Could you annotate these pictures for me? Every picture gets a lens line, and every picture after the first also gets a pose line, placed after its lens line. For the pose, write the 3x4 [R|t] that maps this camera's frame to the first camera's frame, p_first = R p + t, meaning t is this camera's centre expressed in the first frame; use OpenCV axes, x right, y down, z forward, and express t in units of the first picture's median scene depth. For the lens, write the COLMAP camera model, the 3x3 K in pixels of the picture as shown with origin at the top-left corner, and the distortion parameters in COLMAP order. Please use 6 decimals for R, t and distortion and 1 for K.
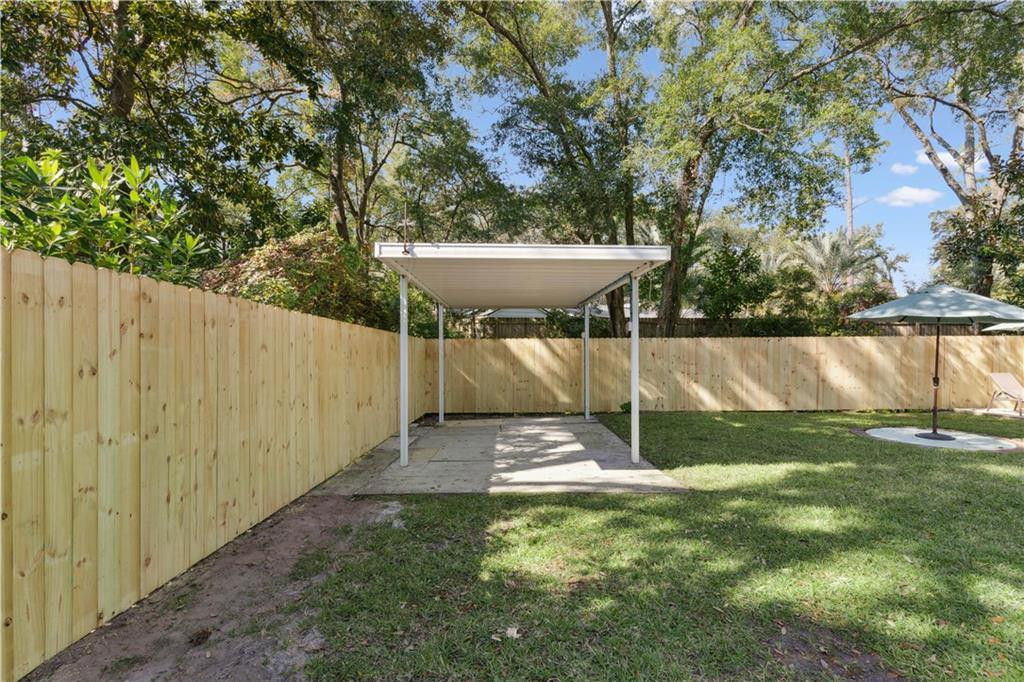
lens RADIAL K [[498.8, 0, 508.1], [0, 498.8, 346.4], [0, 0, 1]] dist [0.001014, -0.000196]
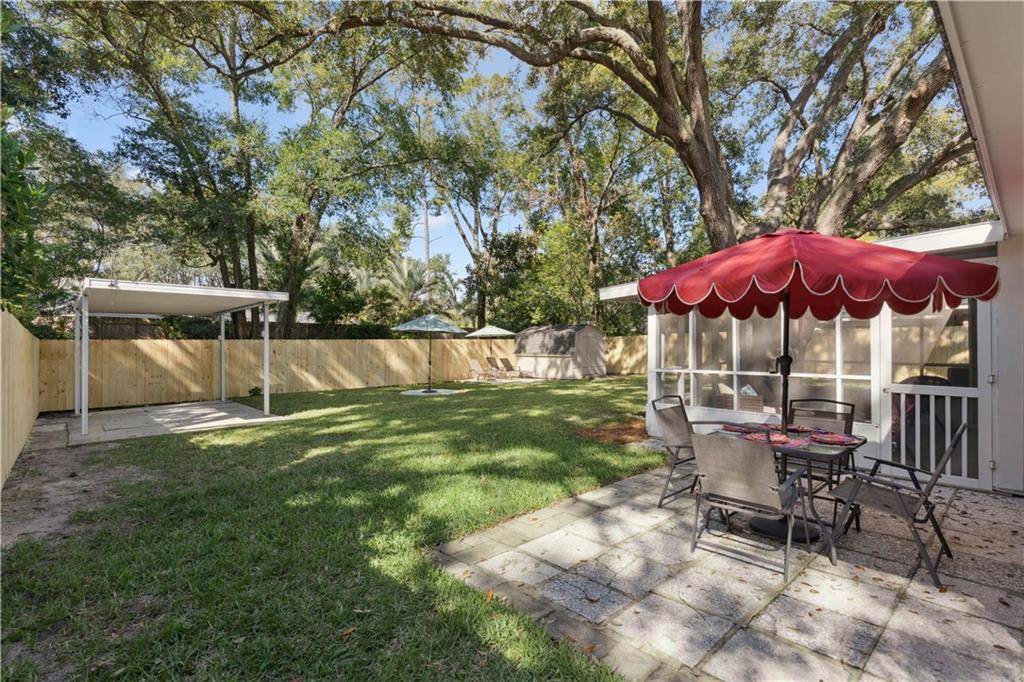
lens RADIAL K [[493.1, 0, 504.9], [0, 493.1, 339.1], [0, 0, 1]] dist [0.001962, 0.000298]
pose [[0.743923, 0.004674, 0.668249, -0.131110], [0.005384, 0.999901, -0.012988, 0.002266], [-0.668243, 0.013260, 0.743825, -0.393224]]
